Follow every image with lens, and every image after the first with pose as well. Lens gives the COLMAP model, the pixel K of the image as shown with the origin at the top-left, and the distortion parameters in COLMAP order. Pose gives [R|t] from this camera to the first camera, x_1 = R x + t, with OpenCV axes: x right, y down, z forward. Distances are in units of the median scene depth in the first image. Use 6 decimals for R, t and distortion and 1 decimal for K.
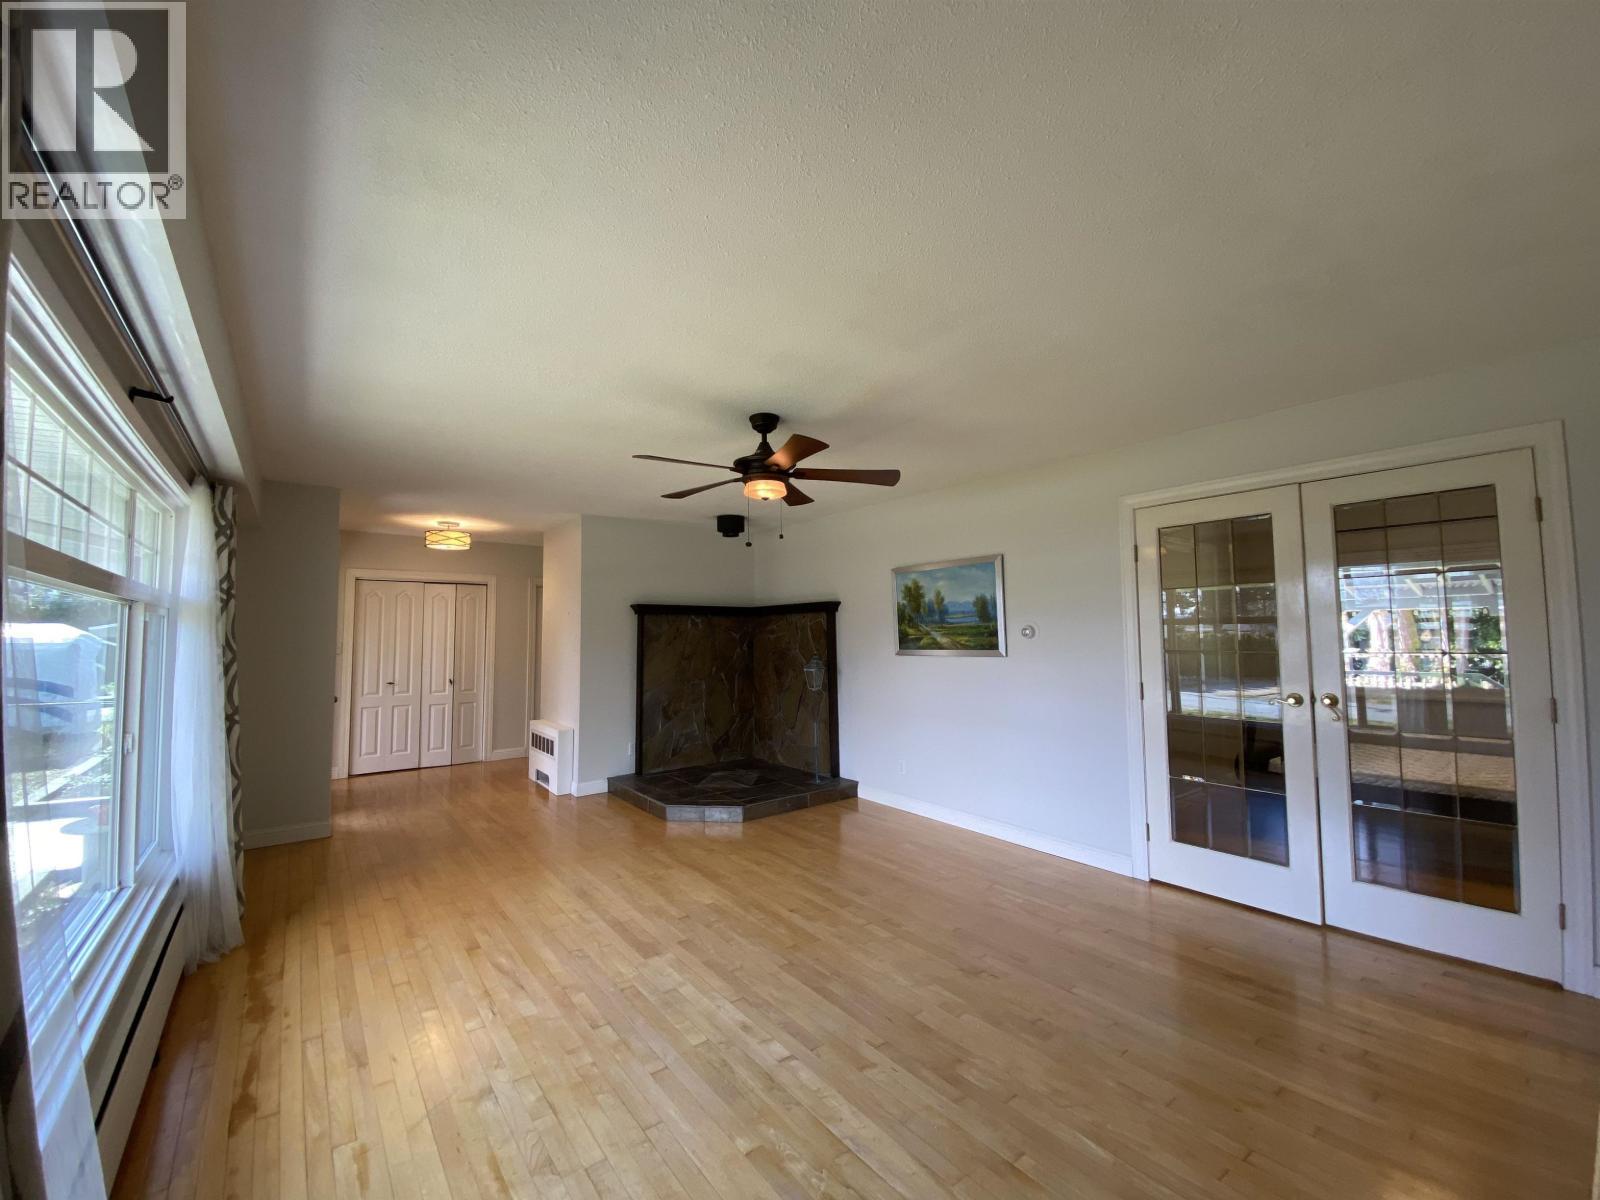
lens RADIAL K [[642.5, 0, 796.3], [0, 642.5, 593.8], [0, 0, 1]] dist [0.054374, -0.044912]
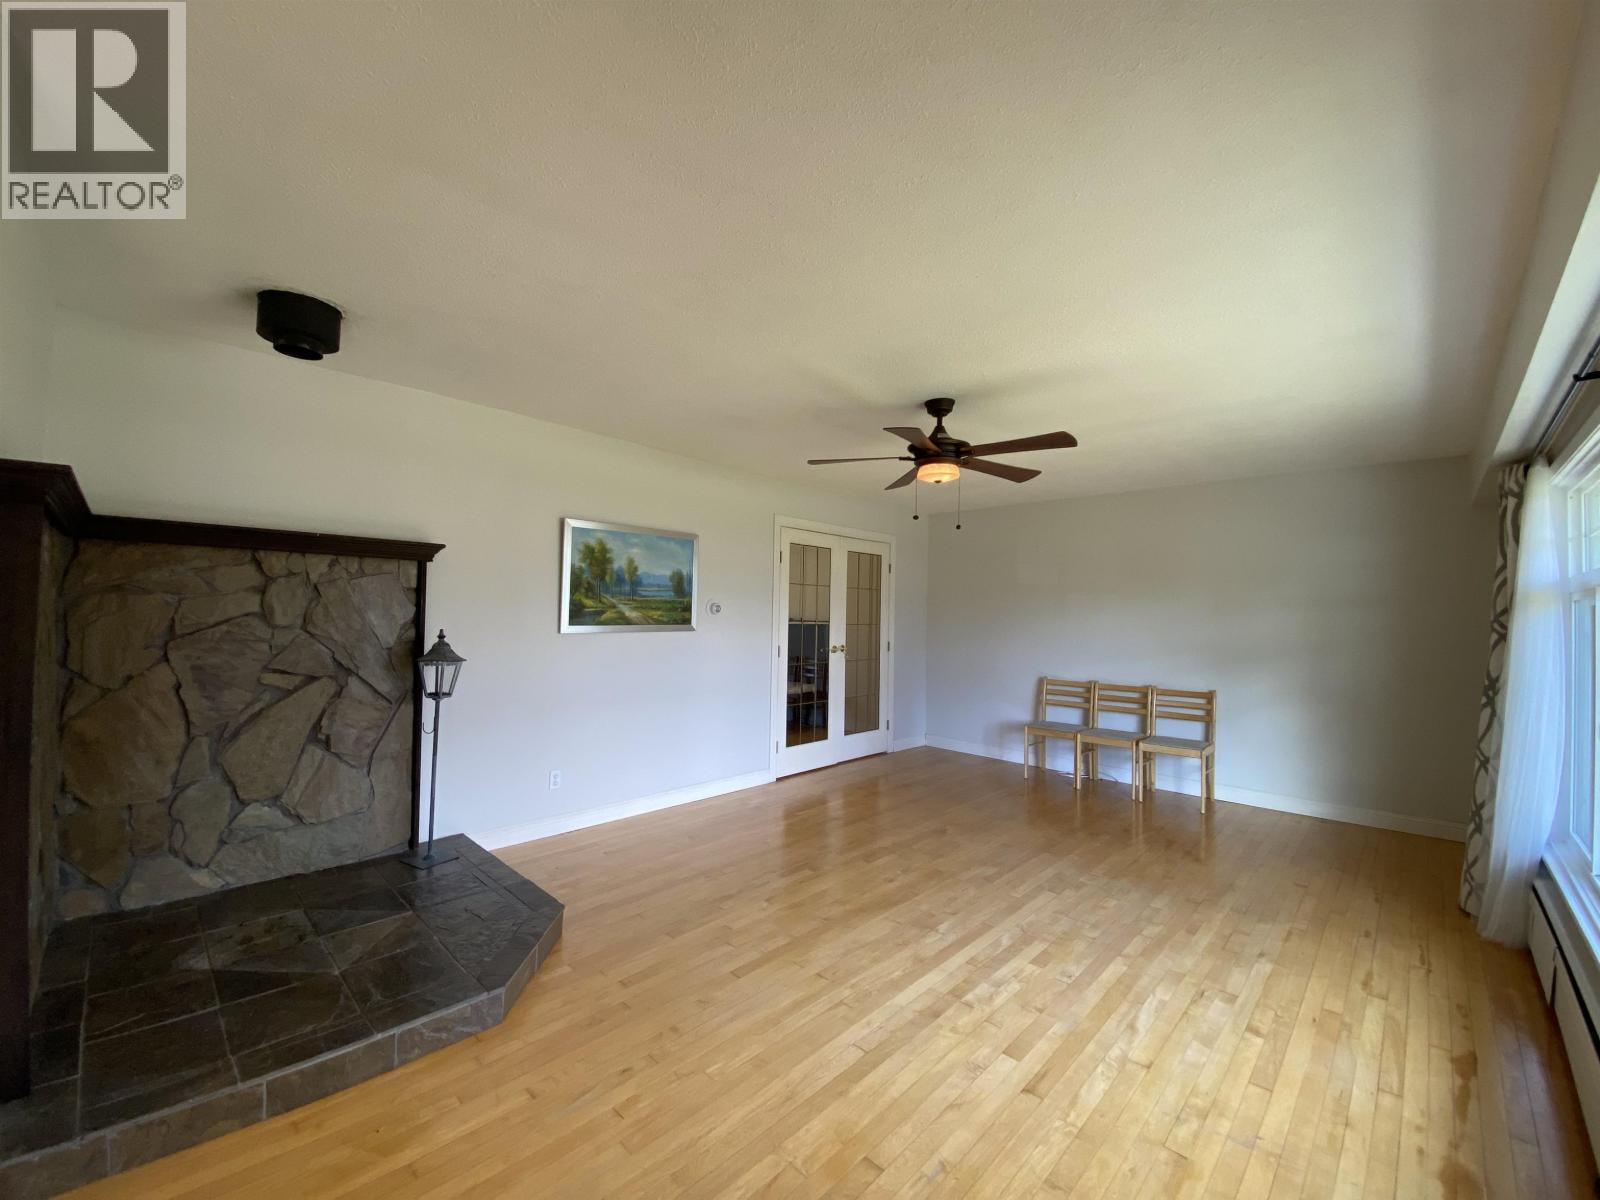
lens RADIAL K [[642.5, 0, 796.3], [0, 642.5, 593.8], [0, 0, 1]] dist [0.054374, -0.044912]
pose [[-0.150060, 0.035410, 0.988043, -0.707407], [-0.086902, 0.995018, -0.048858, 0.069430], [-0.984850, -0.093195, -0.146235, 0.936194]]
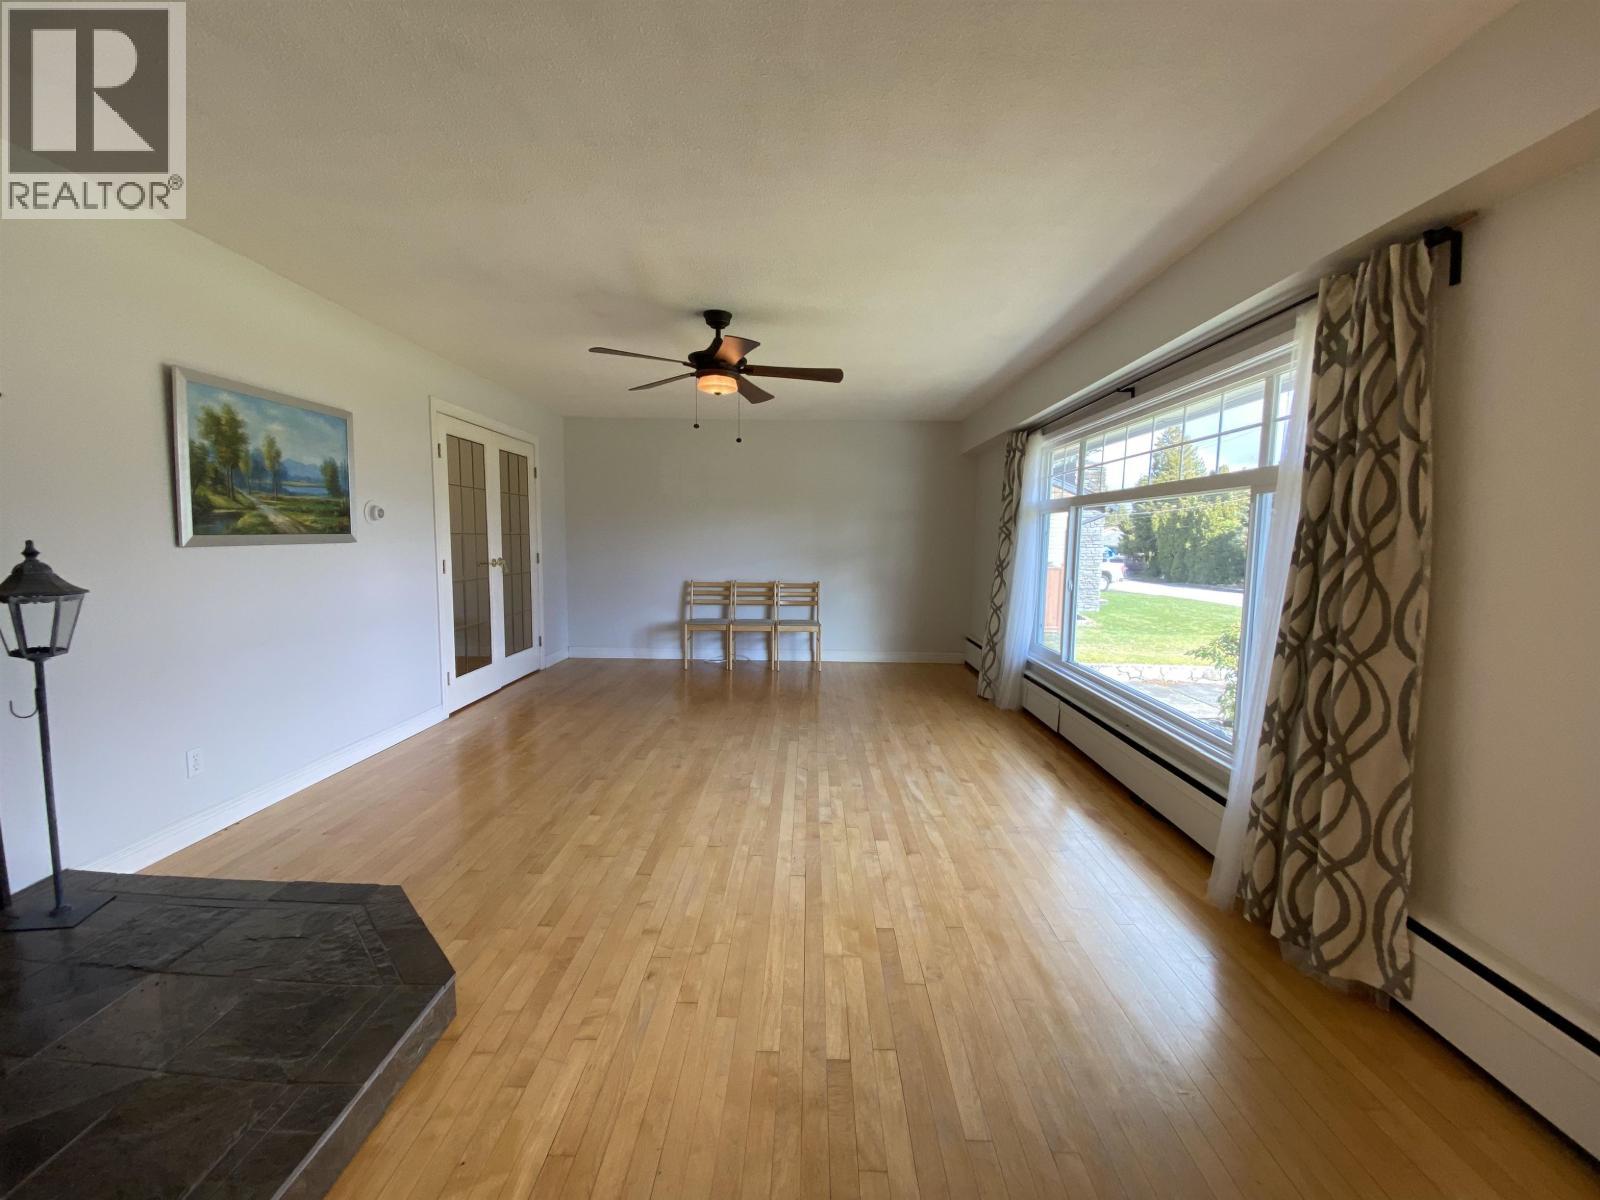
lens RADIAL K [[642.5, 0, 796.3], [0, 642.5, 593.8], [0, 0, 1]] dist [0.054374, -0.044912]
pose [[-0.782733, -0.057634, 0.619684, -0.582746], [-0.050229, 0.998305, 0.029403, 0.103485], [-0.620328, -0.008112, -0.784301, 1.219637]]
